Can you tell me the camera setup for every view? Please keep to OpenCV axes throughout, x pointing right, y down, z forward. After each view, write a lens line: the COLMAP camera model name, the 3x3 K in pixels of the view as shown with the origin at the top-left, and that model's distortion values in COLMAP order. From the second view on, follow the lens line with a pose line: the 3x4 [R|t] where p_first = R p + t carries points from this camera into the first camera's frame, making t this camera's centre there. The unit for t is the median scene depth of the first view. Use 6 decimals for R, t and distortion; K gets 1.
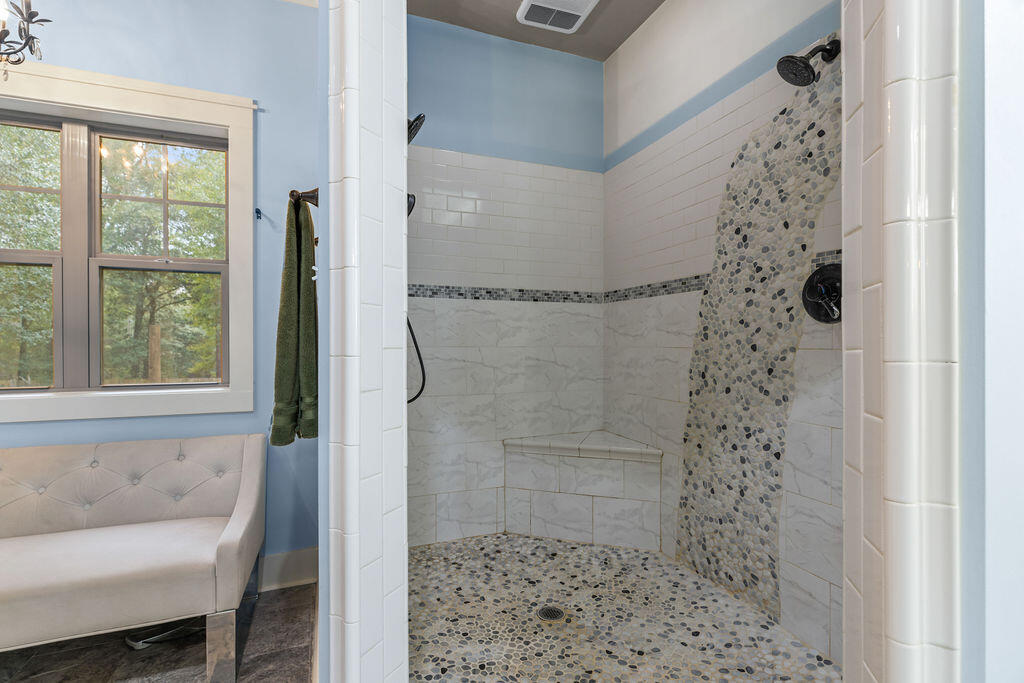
lens RADIAL K [[485.9, 0, 516.3], [0, 485.9, 345.1], [0, 0, 1]] dist [-0.007526, 0.002318]
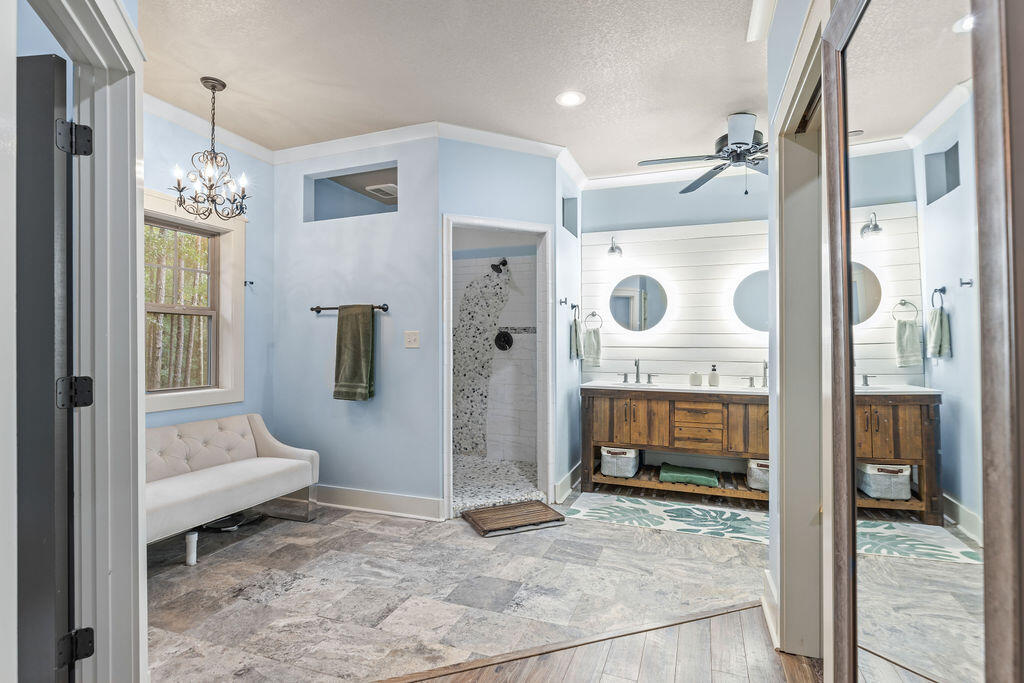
lens RADIAL K [[485.9, 0, 515.8], [0, 485.9, 342.1], [0, 0, 1]] dist [-0.007526, 0.002318]
pose [[0.667776, 0.008170, 0.744318, -1.366570], [0.002183, 0.999914, -0.012934, -0.049377], [-0.744359, 0.010262, 0.667700, -0.958131]]
